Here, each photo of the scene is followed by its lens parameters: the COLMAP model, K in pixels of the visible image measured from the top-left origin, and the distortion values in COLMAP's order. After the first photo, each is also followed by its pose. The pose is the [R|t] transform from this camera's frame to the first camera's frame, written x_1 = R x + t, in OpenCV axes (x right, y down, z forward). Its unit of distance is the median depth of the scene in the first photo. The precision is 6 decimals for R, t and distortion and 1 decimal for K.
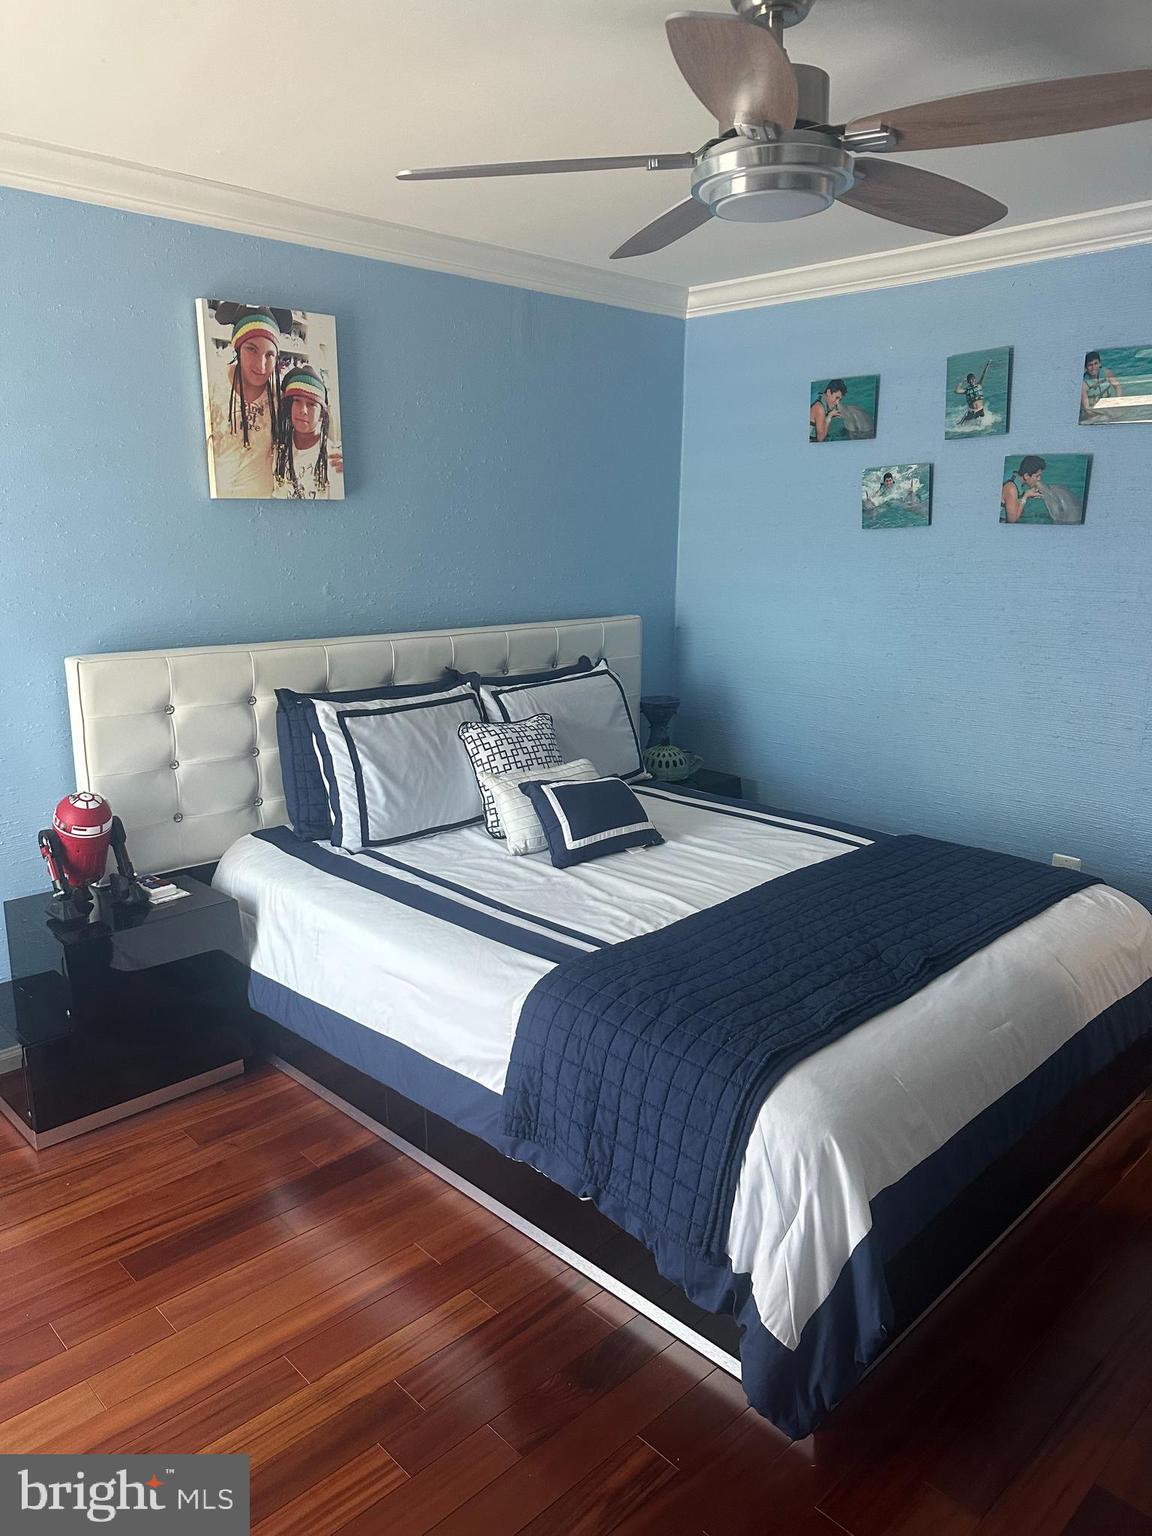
lens RADIAL K [[1105.7, 0, 603.6], [0, 1105.7, 757.7], [0, 0, 1]] dist [0.139675, -0.249055]
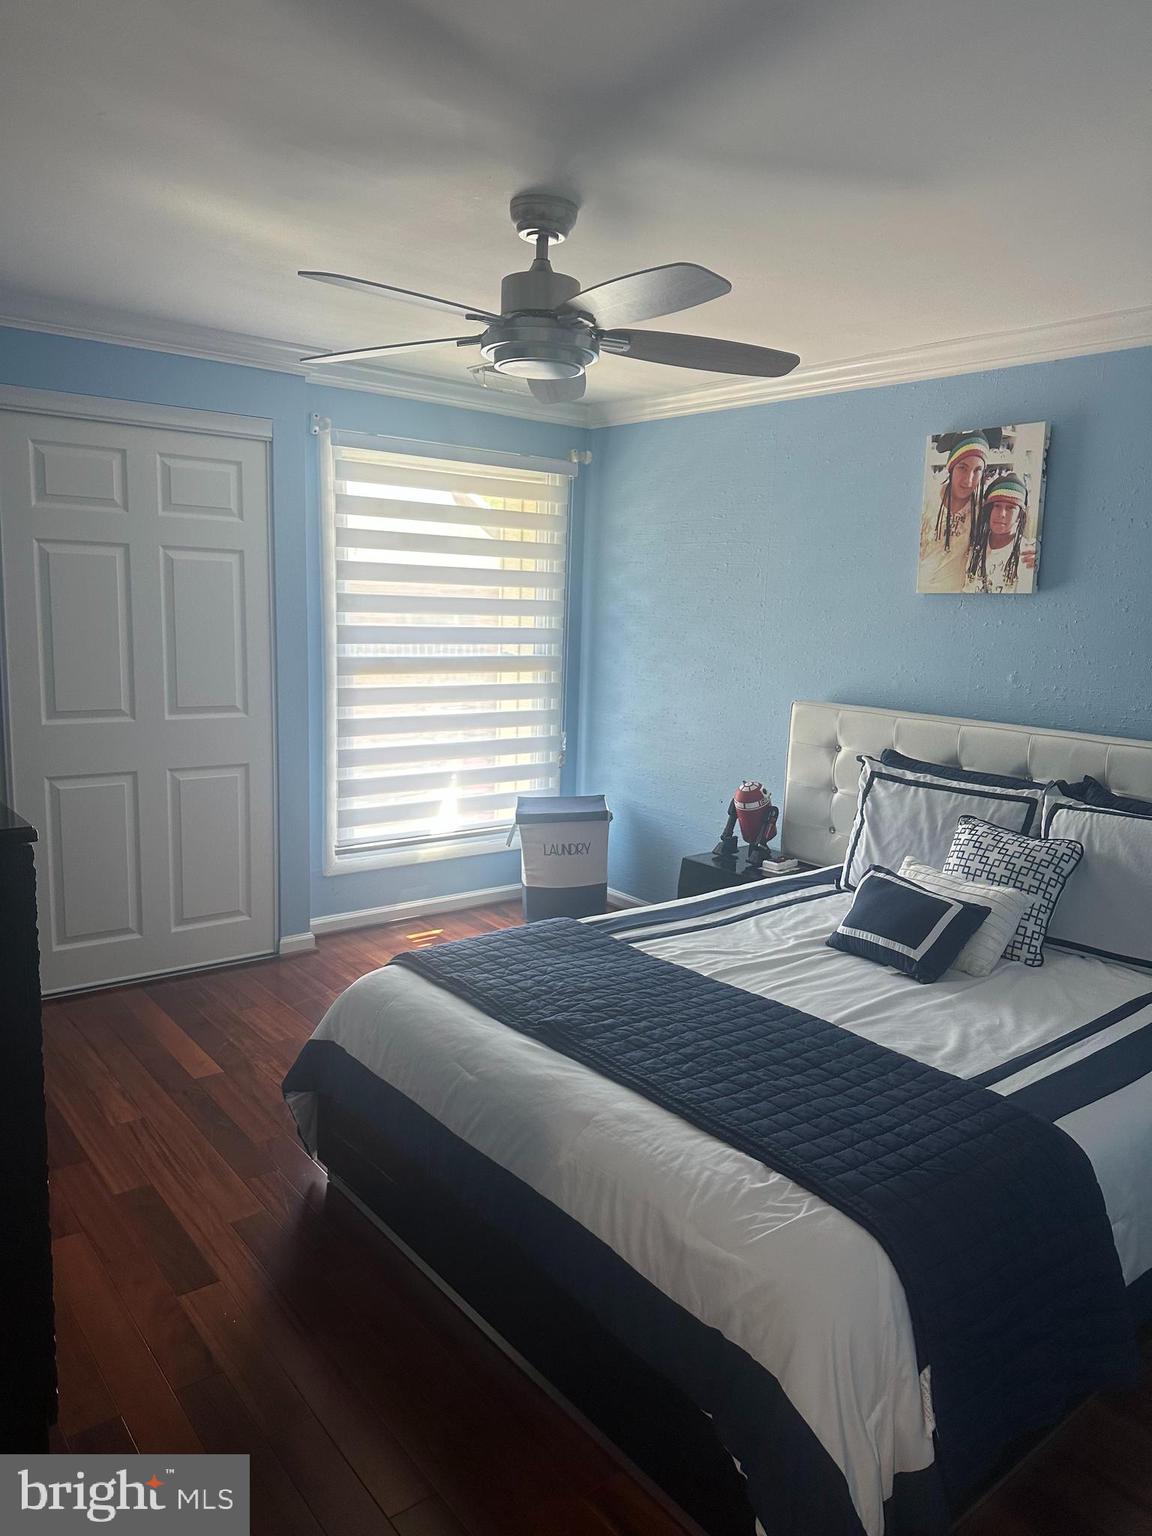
lens RADIAL K [[1080.2, 0, 559.8], [0, 1080.2, 770.2], [0, 0, 1]] dist [0.020000, -0.035482]
pose [[-0.098728, 0.160410, -0.982100, 0.858961], [-0.229906, 0.956545, 0.179348, -0.162134], [0.968192, 0.243498, -0.057559, 0.711639]]
